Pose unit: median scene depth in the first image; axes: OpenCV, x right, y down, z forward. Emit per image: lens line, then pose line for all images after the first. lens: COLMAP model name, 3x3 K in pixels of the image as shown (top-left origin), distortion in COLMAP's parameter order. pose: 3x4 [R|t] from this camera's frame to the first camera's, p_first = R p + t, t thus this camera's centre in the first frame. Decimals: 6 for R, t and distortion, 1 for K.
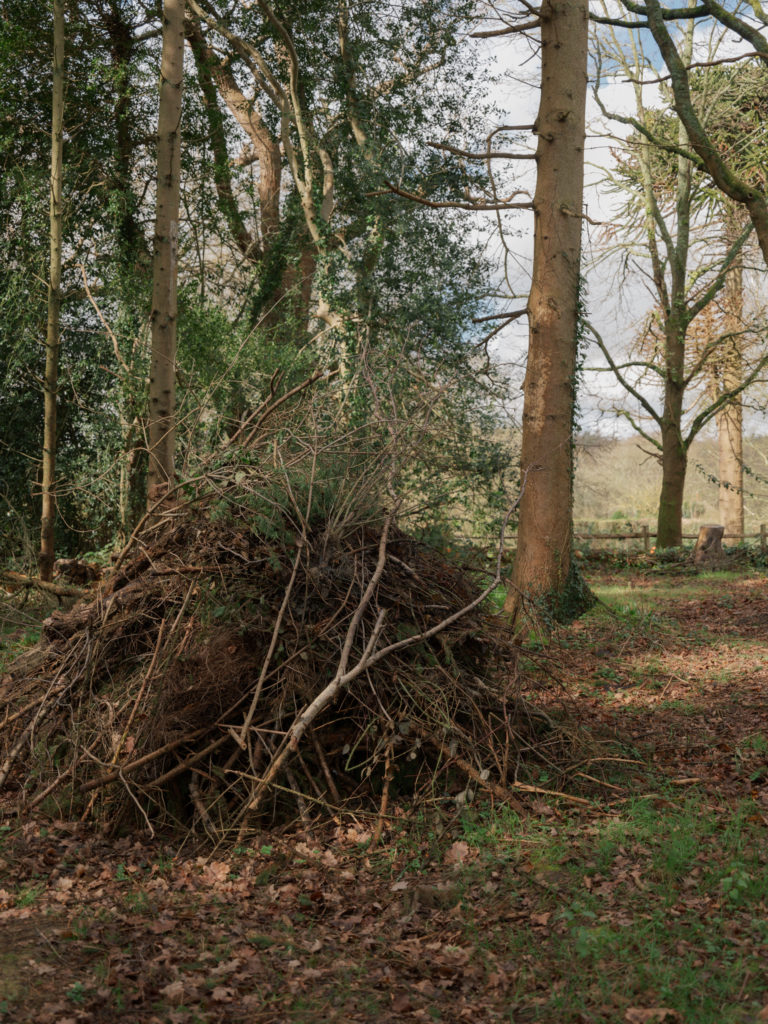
lens RADIAL K [[1541.7, 0, 383.4], [0, 1541.7, 511.0], [0, 0, 1]] dist [0.039205, 0.000000]
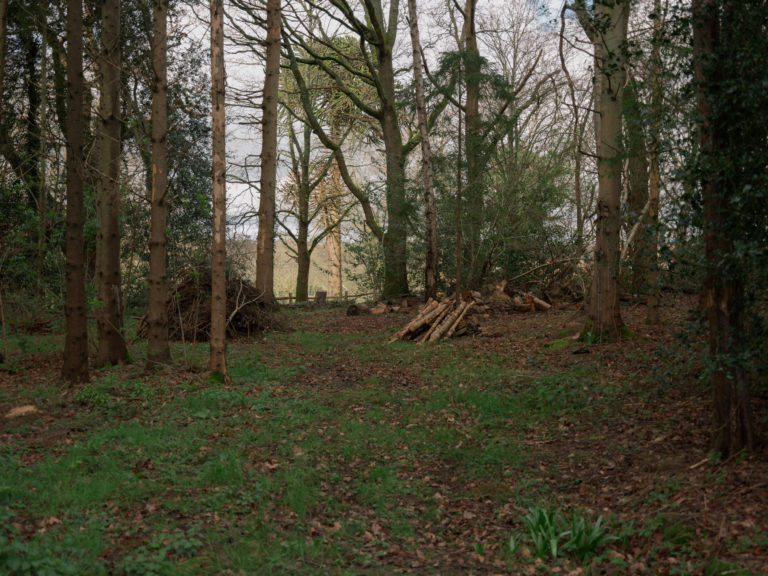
lens RADIAL K [[1156.3, 0, 383.8], [0, 1156.3, 287.7], [0, 0, 1]] dist [0.039205, 0.000000]
pose [[0.967443, -0.007429, 0.252981, -0.093072], [0.009126, 0.999943, -0.005532, 0.012413], [-0.252925, 0.007661, 0.967456, -0.487017]]
